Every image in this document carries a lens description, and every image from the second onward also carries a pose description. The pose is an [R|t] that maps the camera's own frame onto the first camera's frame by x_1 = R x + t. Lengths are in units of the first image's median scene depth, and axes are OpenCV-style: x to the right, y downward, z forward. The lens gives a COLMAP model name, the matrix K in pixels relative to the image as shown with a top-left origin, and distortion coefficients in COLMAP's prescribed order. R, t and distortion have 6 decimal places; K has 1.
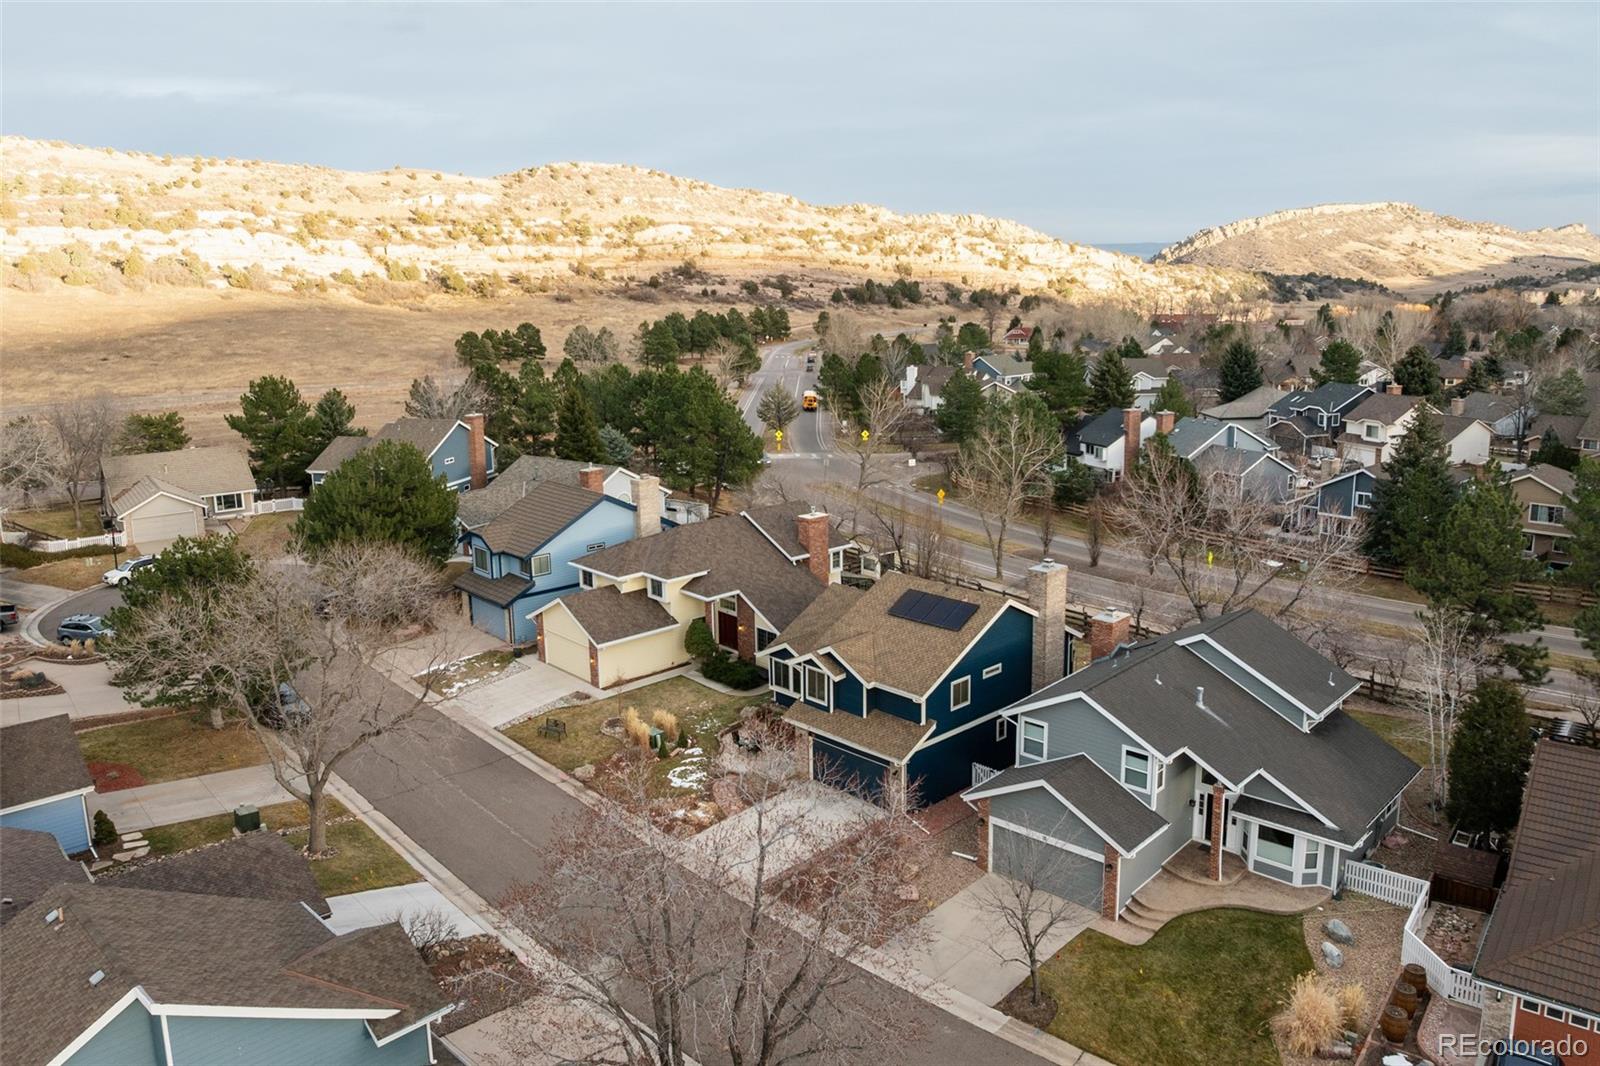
lens RADIAL K [[1049.8, 0, 800.0], [0, 1049.8, 533.0], [0, 0, 1]] dist [-0.026459, 0.000048]
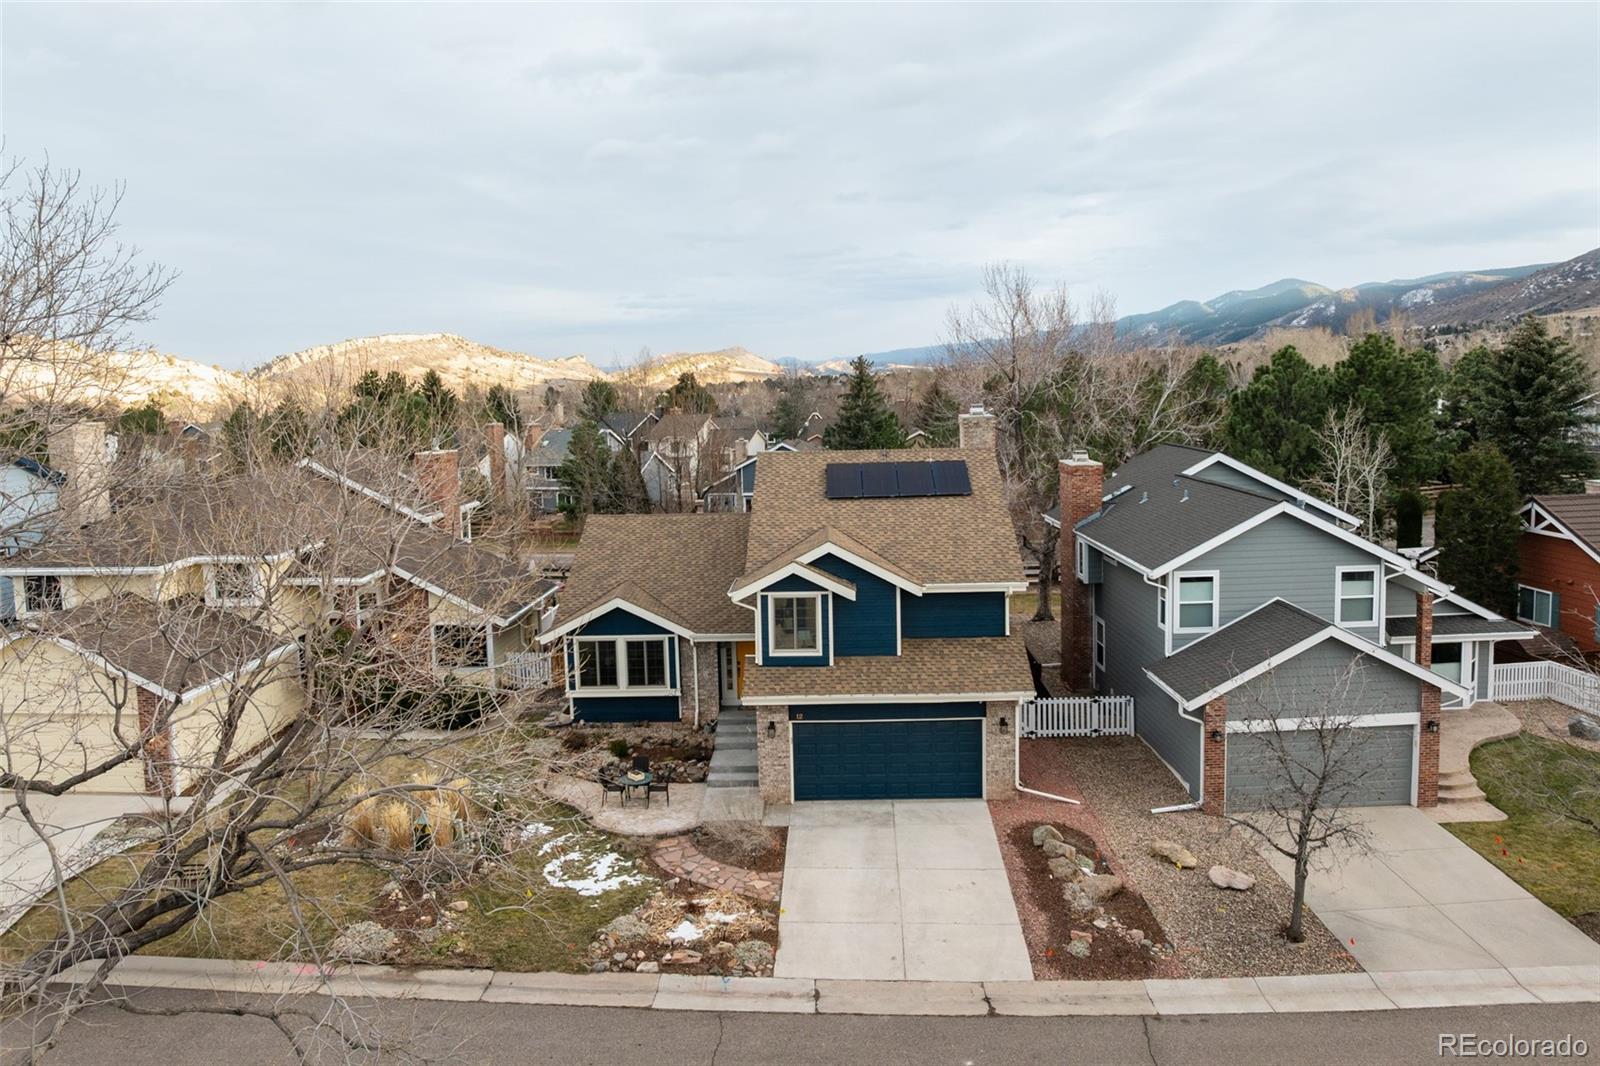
lens RADIAL K [[1049.8, 0, 800.0], [0, 1049.8, 533.0], [0, 0, 1]] dist [-0.026459, 0.000048]
pose [[0.742299, -0.114689, 0.660181, -0.340627], [0.167178, 0.985785, -0.016718, 0.107608], [-0.648879, 0.122777, 0.750921, 0.577186]]
